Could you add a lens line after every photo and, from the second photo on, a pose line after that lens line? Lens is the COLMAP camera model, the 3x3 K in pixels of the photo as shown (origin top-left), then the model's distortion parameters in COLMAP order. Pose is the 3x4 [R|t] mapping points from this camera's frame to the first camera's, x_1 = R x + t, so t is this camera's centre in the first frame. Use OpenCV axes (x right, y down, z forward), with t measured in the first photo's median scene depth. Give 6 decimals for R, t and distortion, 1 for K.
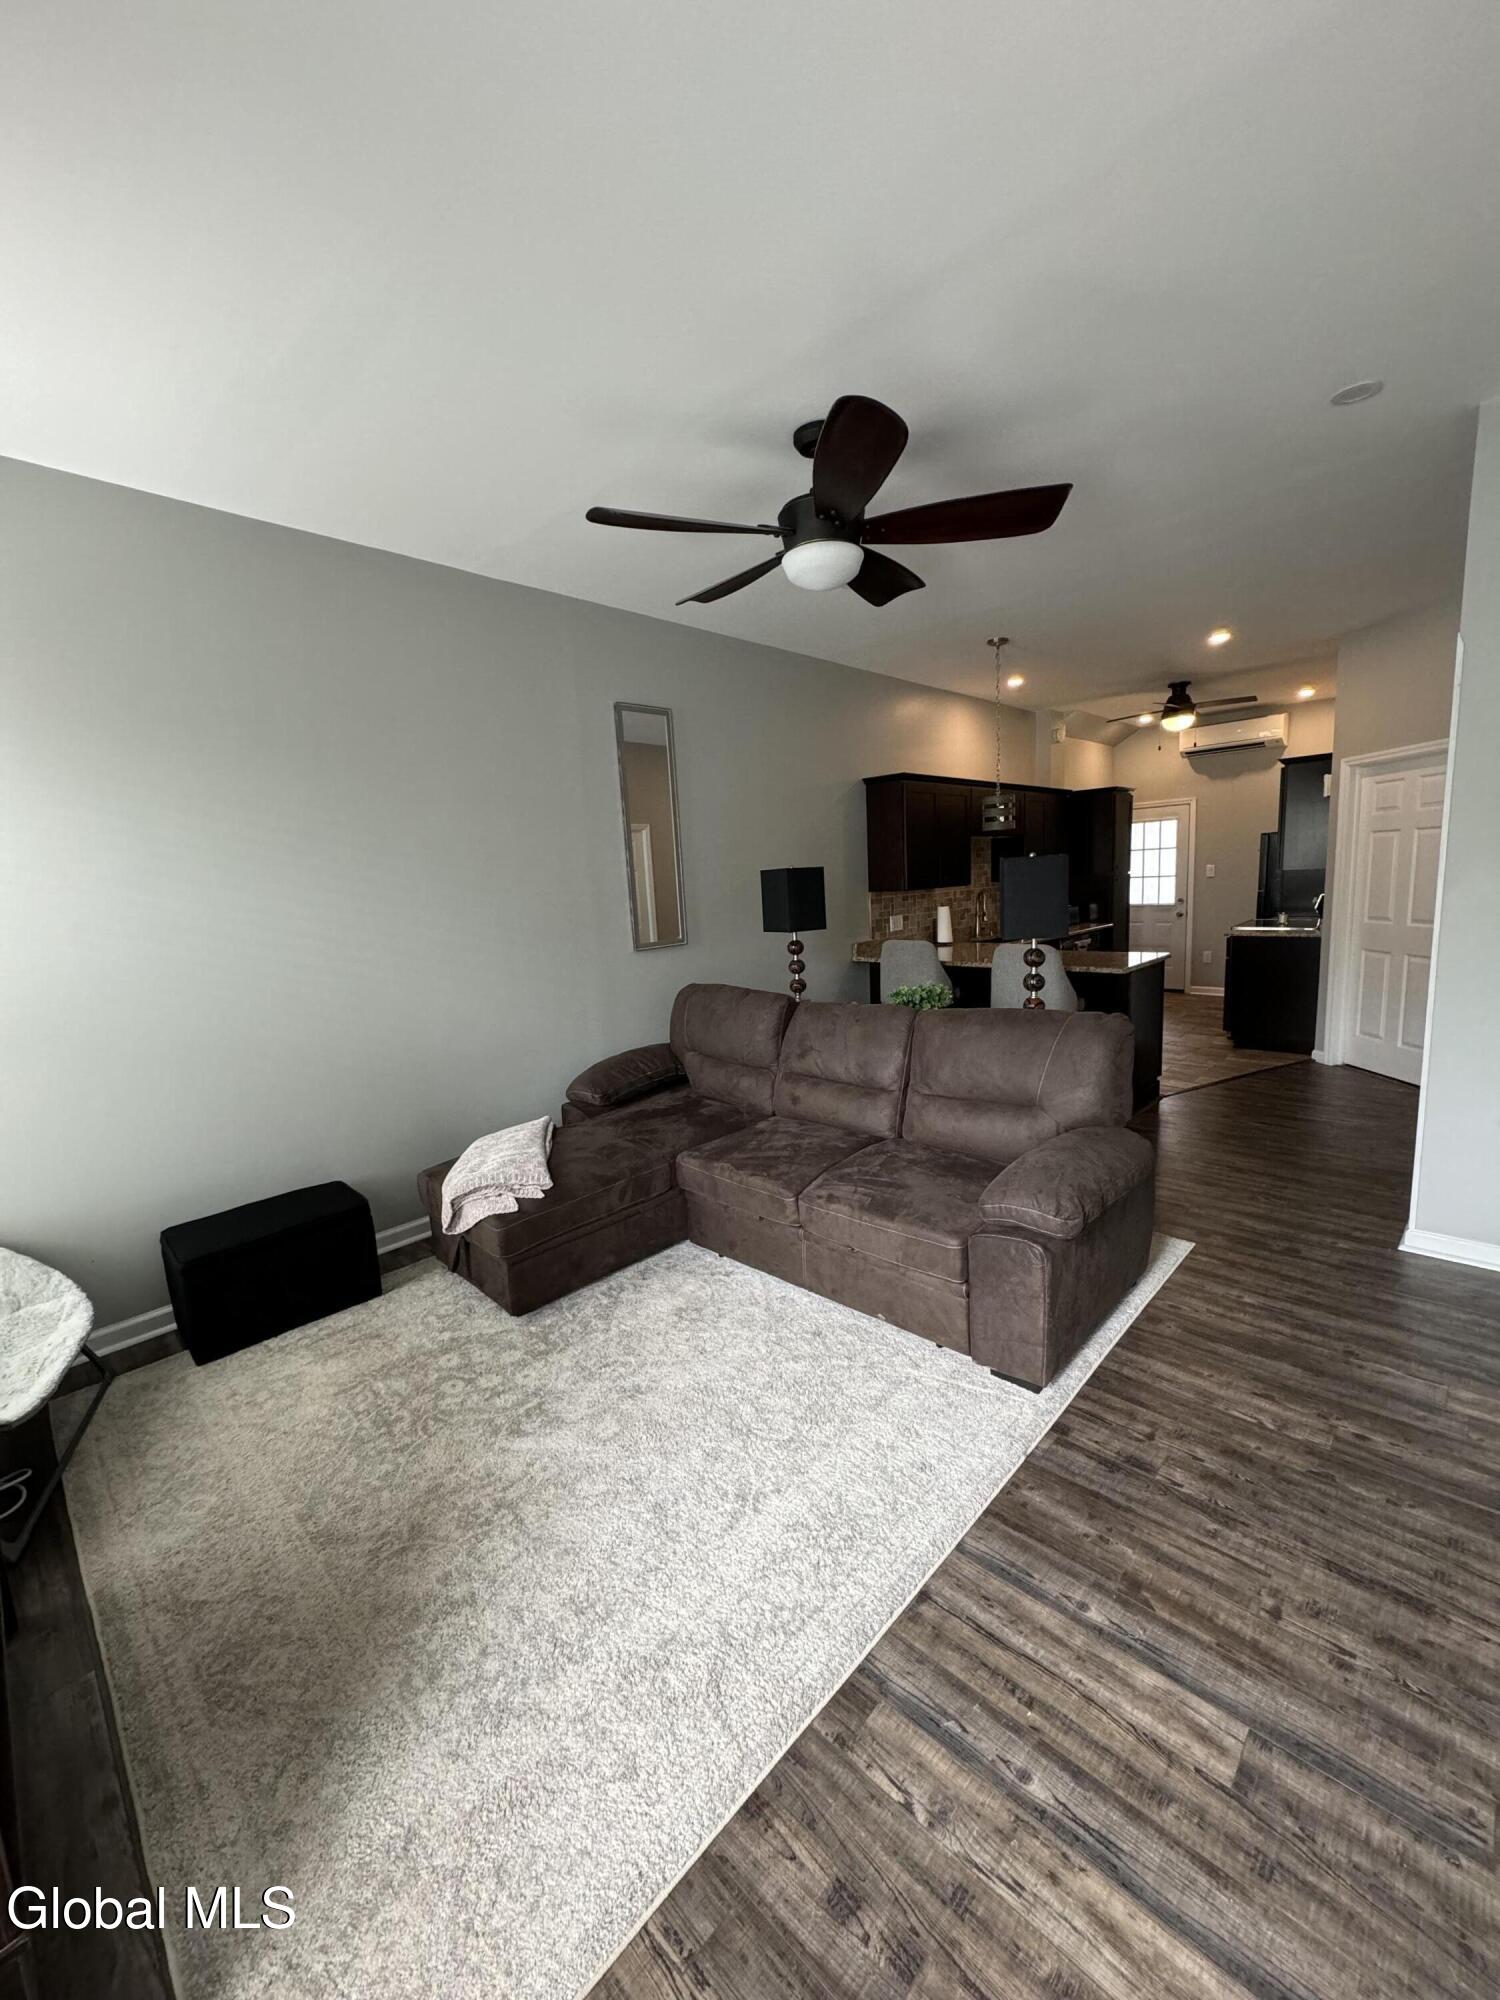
lens RADIAL K [[794.3, 0, 752.9], [0, 794.3, 1010.3], [0, 0, 1]] dist [0.001462, 0.000071]
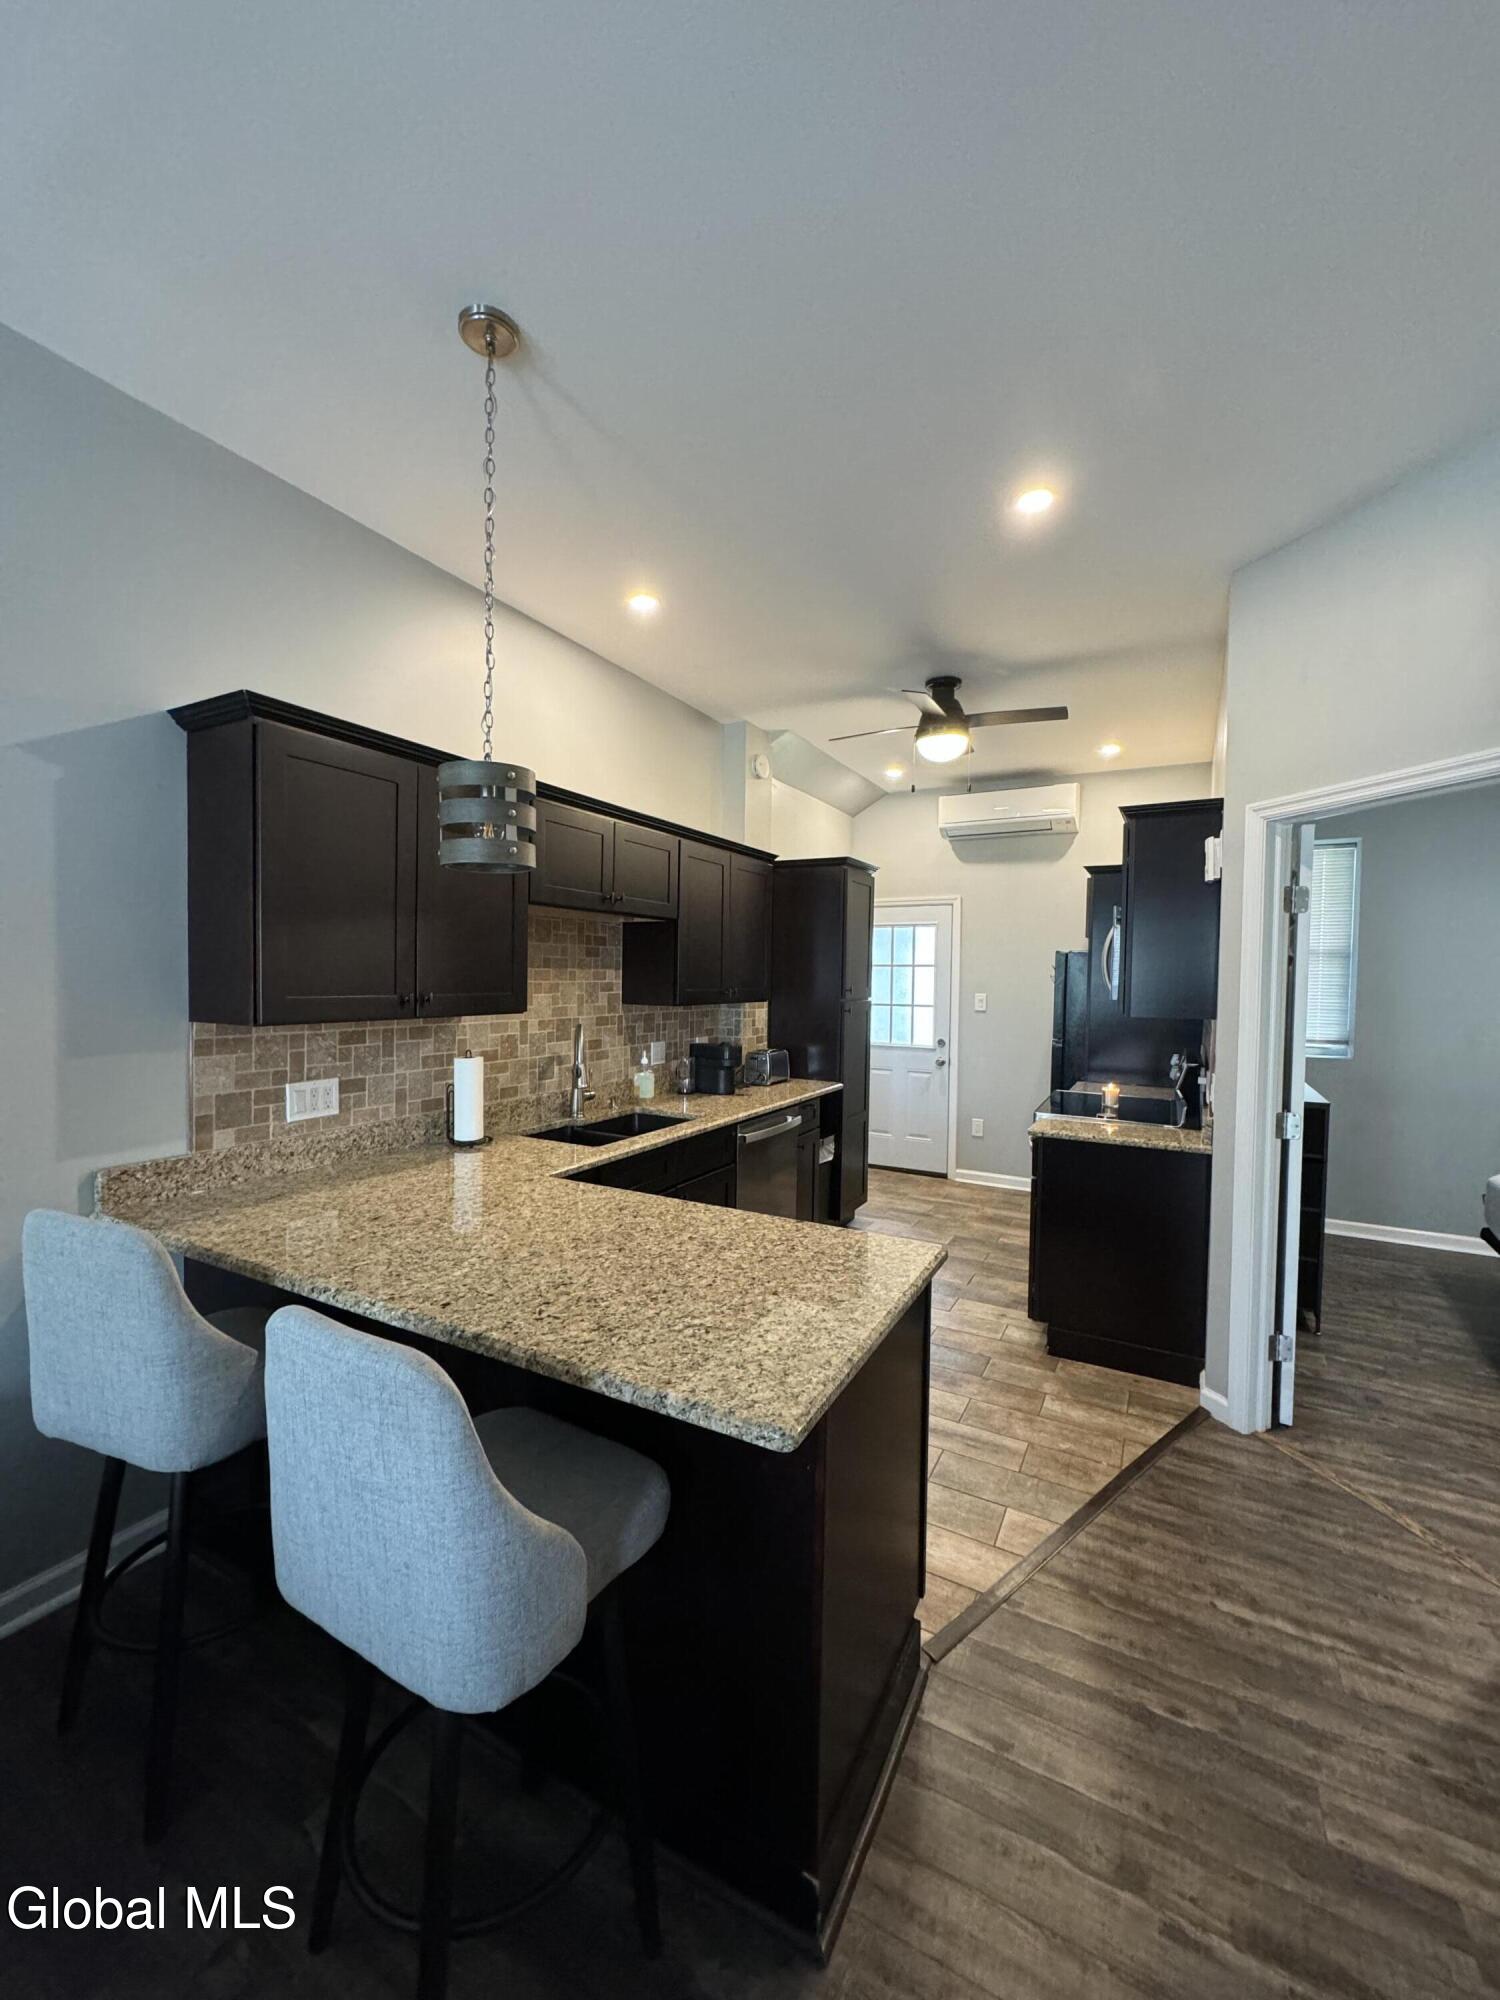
lens RADIAL K [[794.3, 0, 744.2], [0, 794.3, 999.4], [0, 0, 1]] dist [0.001462, 0.000071]
pose [[0.963565, 0.058155, 0.261074, 0.268479], [-0.021765, 0.989888, -0.140170, -0.103903], [-0.266586, 0.129380, 0.955088, 0.534885]]
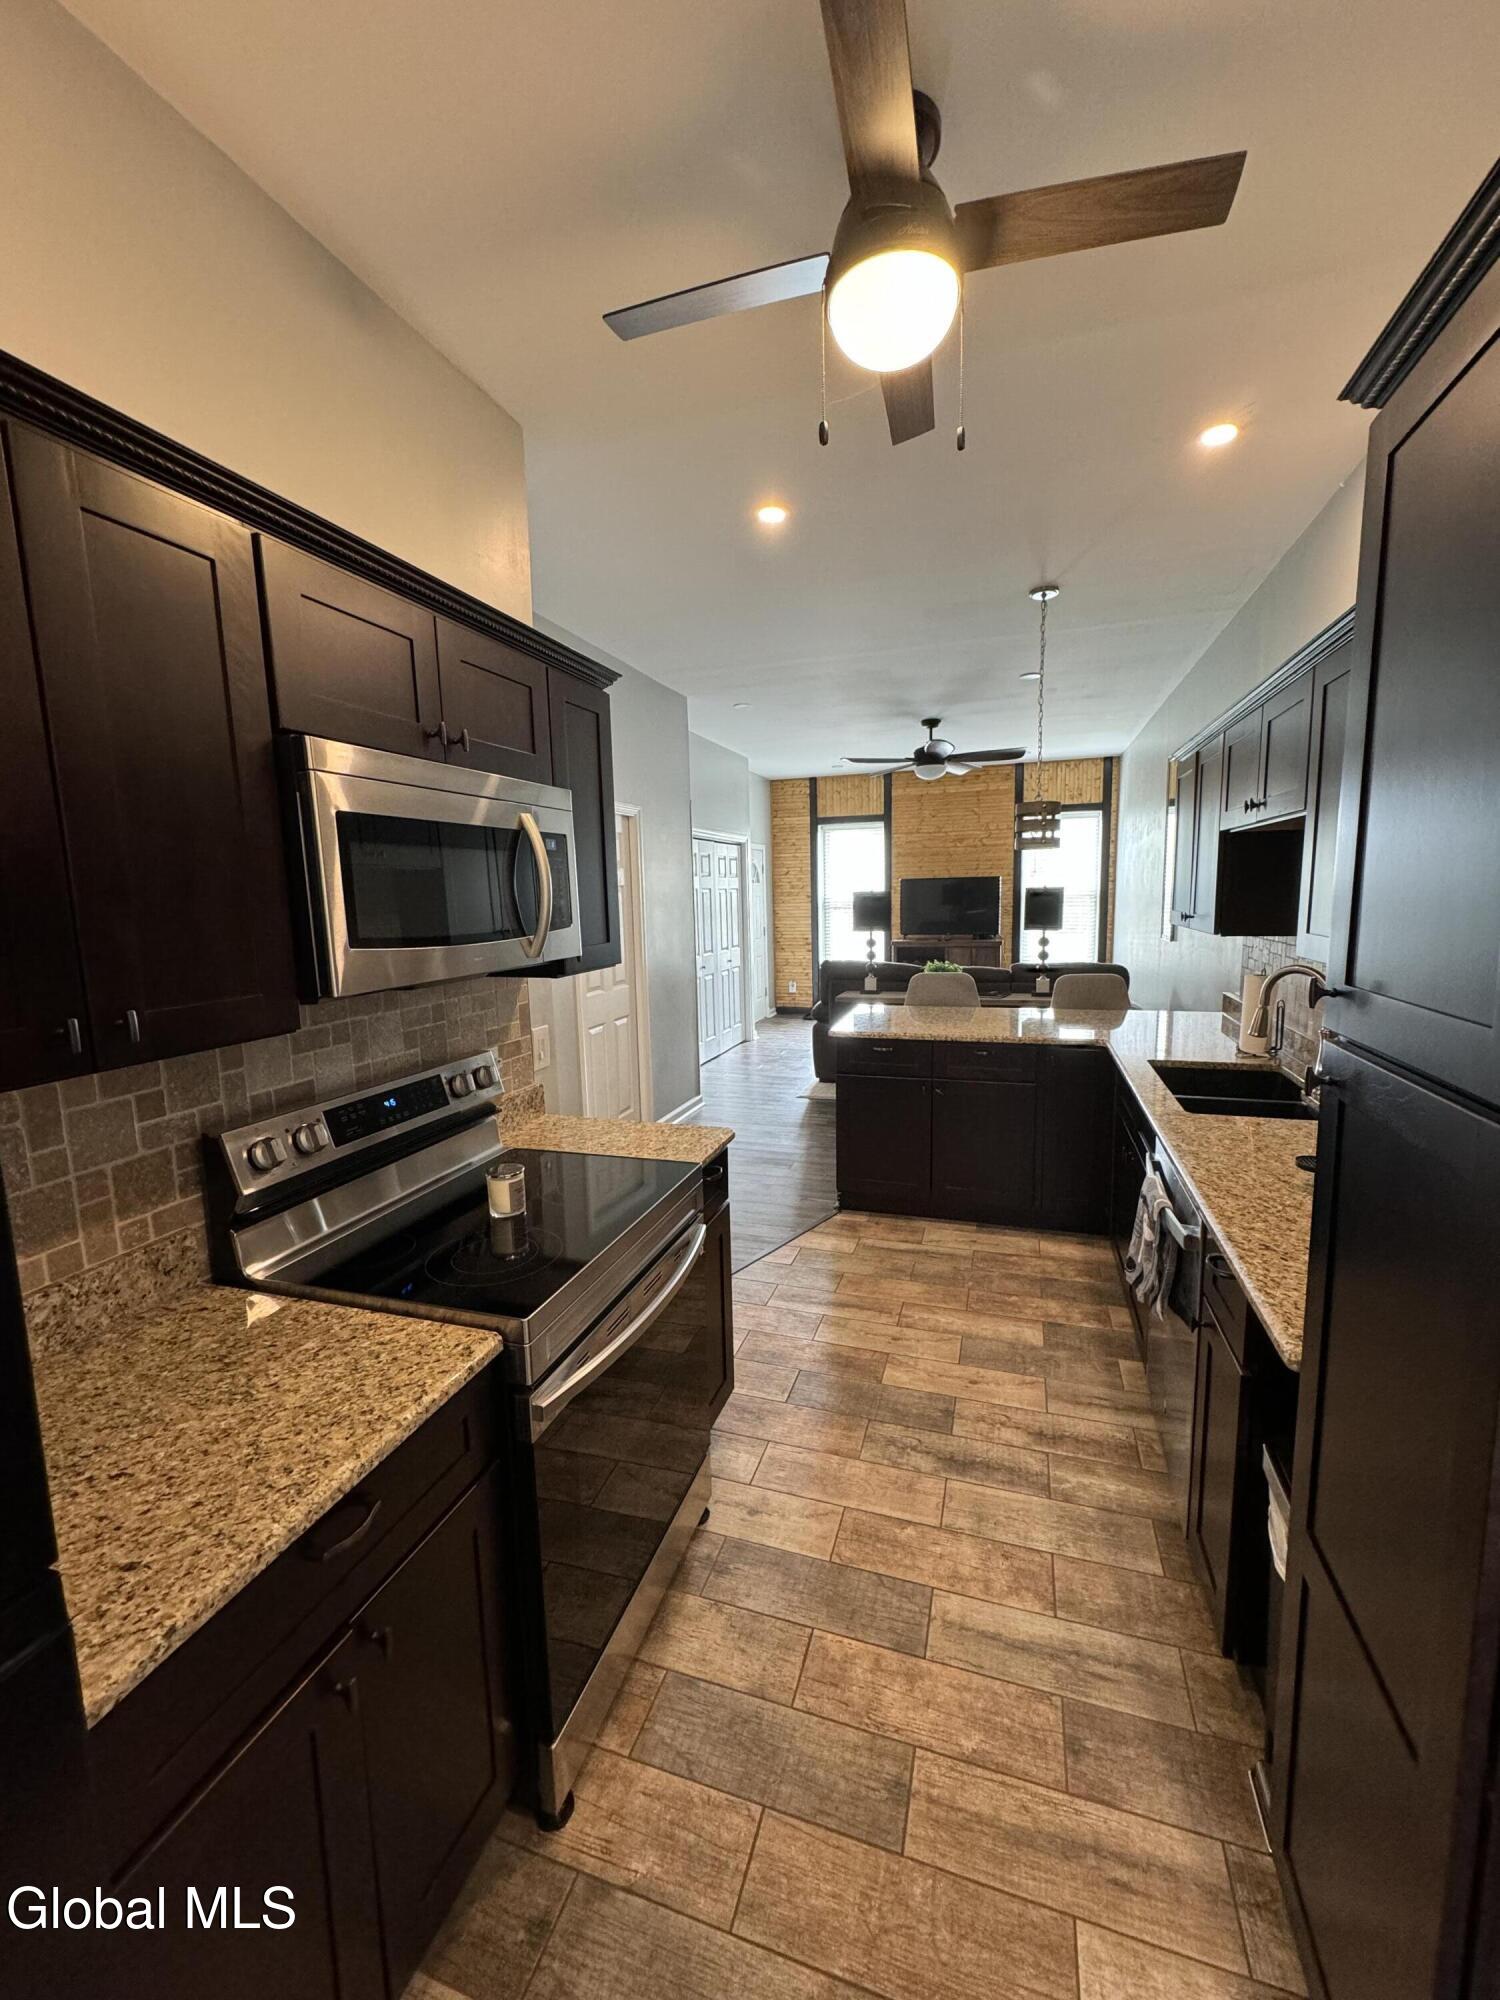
lens RADIAL K [[794.3, 0, 748.0], [0, 794.3, 997.7], [0, 0, 1]] dist [0.001462, 0.000071]
pose [[-0.899167, 0.128117, -0.418432, 0.720056], [-0.006208, 0.952353, 0.304935, -0.263036], [0.437562, 0.276786, -0.855529, 1.277371]]
